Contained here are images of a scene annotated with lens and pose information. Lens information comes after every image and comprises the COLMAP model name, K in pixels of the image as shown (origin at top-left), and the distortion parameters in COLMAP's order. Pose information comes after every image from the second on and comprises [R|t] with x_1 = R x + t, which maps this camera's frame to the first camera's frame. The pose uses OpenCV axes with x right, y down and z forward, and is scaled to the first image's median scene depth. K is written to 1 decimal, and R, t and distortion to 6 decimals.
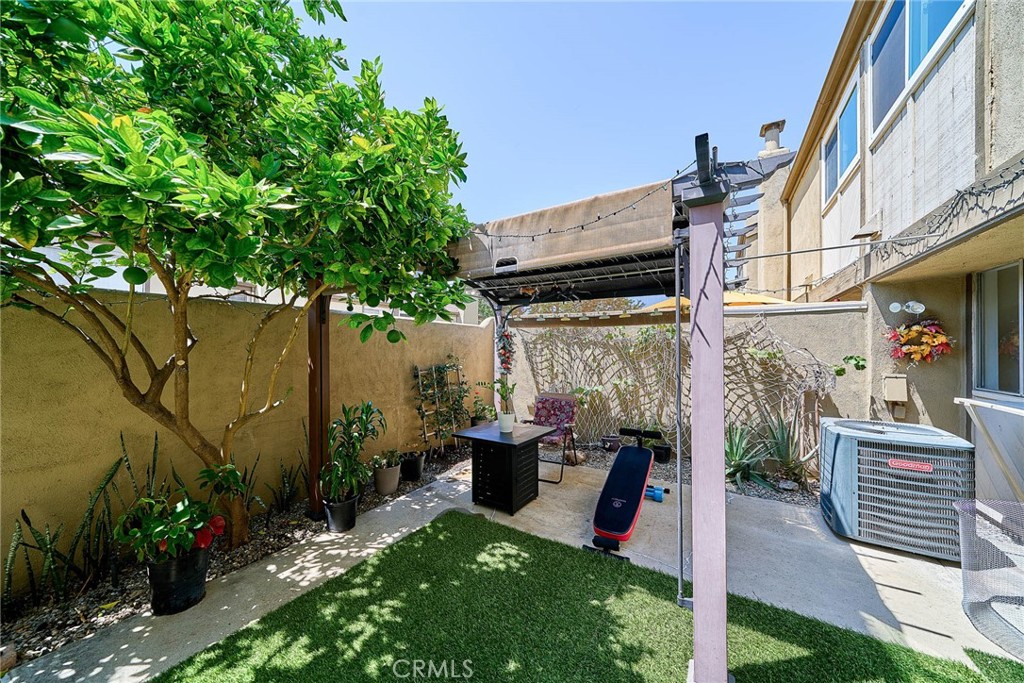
lens RADIAL K [[353.2, 0, 509.9], [0, 353.2, 340.9], [0, 0, 1]] dist [0.006816, -0.004637]
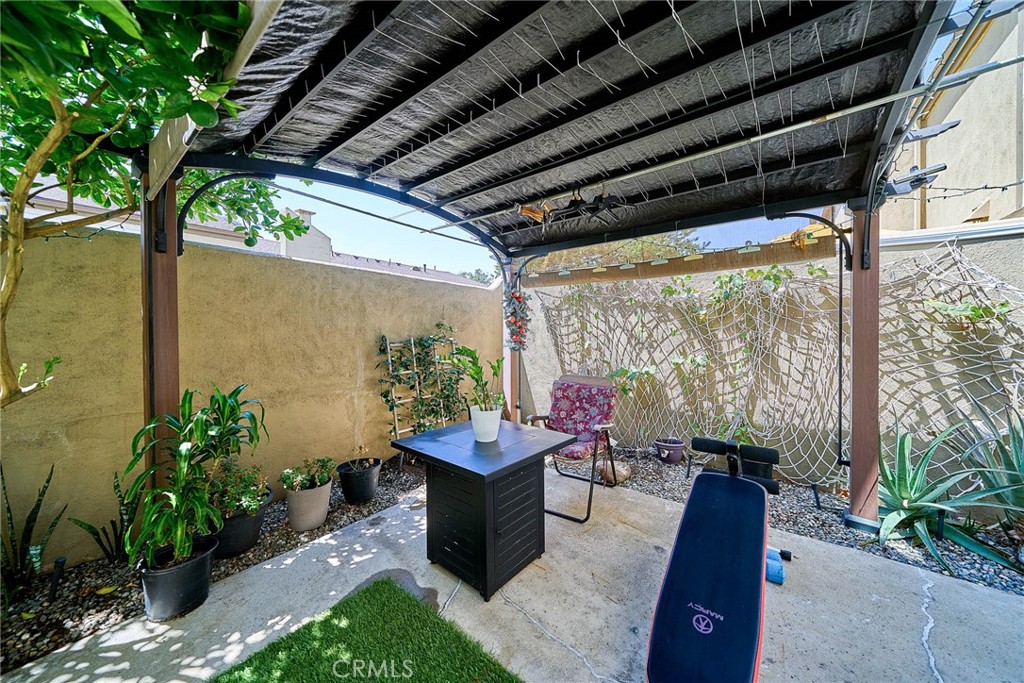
lens RADIAL K [[349.6, 0, 506.2], [0, 349.6, 331.2], [0, 0, 1]] dist [0.000155, -0.000014]
pose [[0.991130, -0.005886, -0.132766, 0.080214], [0.007838, 0.999869, 0.014185, 0.058012], [0.132665, -0.015100, 0.991046, 0.360454]]
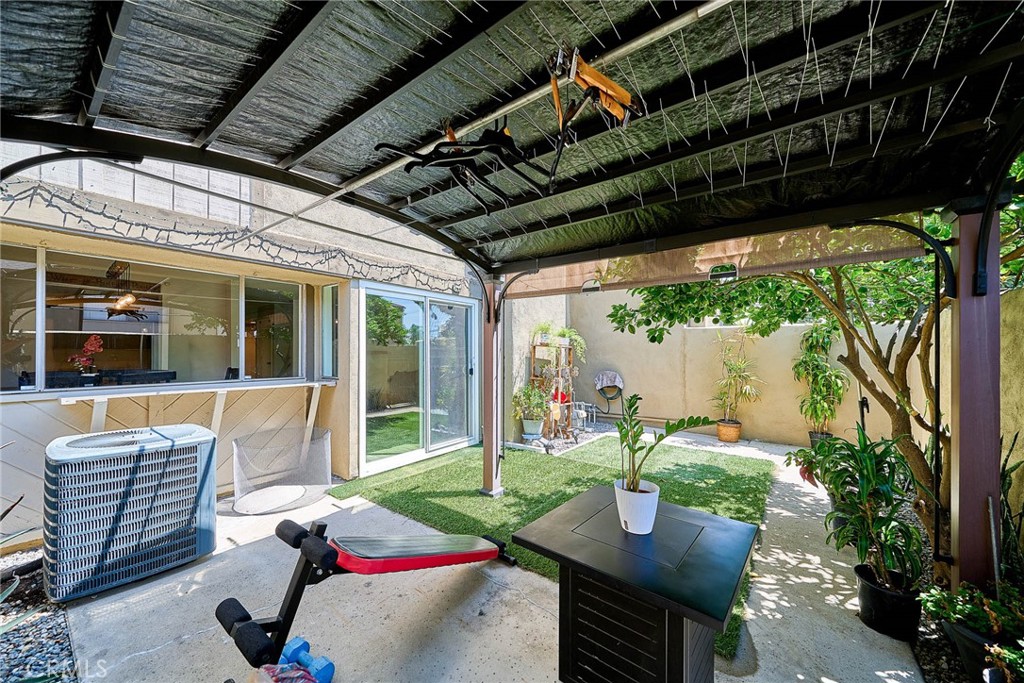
lens RADIAL K [[363.3, 0, 497.1], [0, 363.3, 351.7], [0, 0, 1]] dist [0.000083, -0.000111]
pose [[-0.991570, -0.000195, 0.129575, 0.082732], [-0.002510, 0.999840, -0.017704, 0.037504], [-0.129551, -0.017880, -0.991412, 1.196260]]
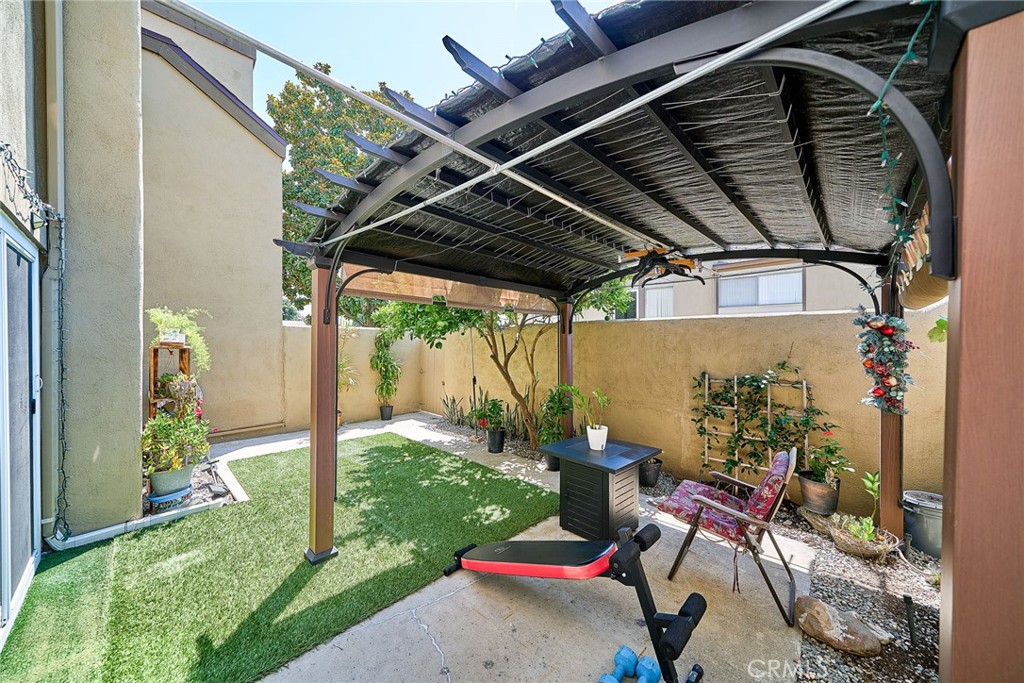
lens RADIAL K [[366.9, 0, 514.3], [0, 366.9, 342.0], [0, 0, 1]] dist [-0.000932, -0.000060]
pose [[-0.218715, -0.002304, -0.975786, 0.740501], [0.015512, 0.999863, -0.005837, -0.002616], [0.975665, -0.016413, -0.218650, 0.816008]]
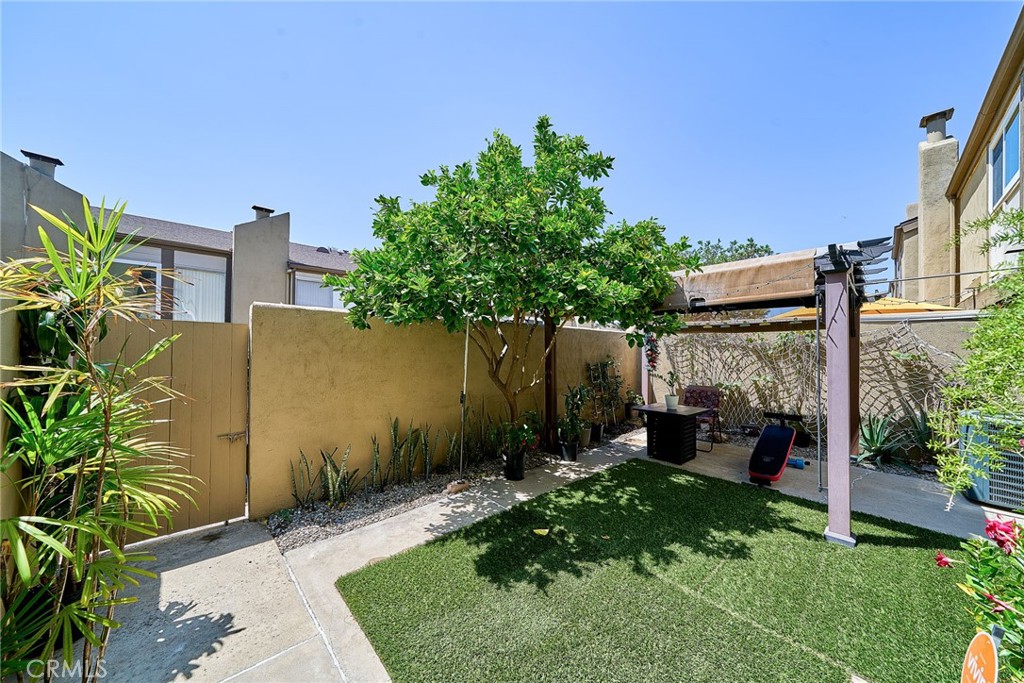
lens RADIAL K [[351.4, 0, 510.5], [0, 351.4, 342.3], [0, 0, 1]] dist [0.000116, -0.000009]
pose [[0.962929, -0.000280, -0.269756, -0.208229], [0.000076, 1.000000, -0.000765, -0.007112], [0.269756, 0.000716, 0.962928, -0.433969]]
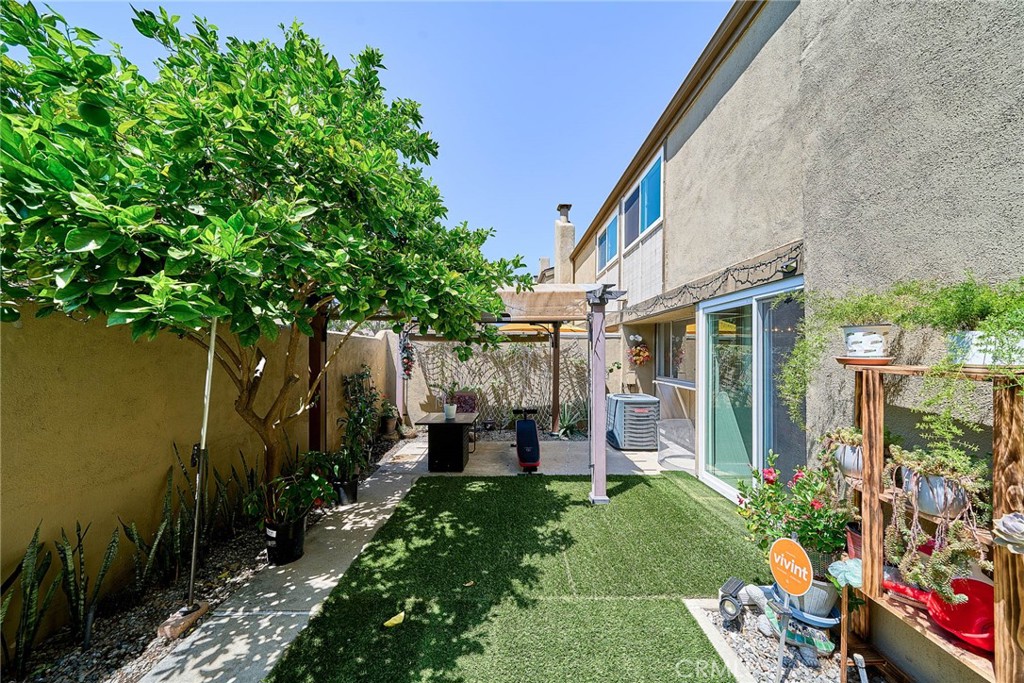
lens RADIAL K [[351.2, 0, 522.5], [0, 351.2, 346.0], [0, 0, 1]] dist [-0.001036, -0.000186]
pose [[0.834112, 0.012727, 0.551448, -0.452140], [-0.013131, 0.999909, -0.003215, -0.027110], [-0.551438, -0.004559, 0.834203, -0.278698]]
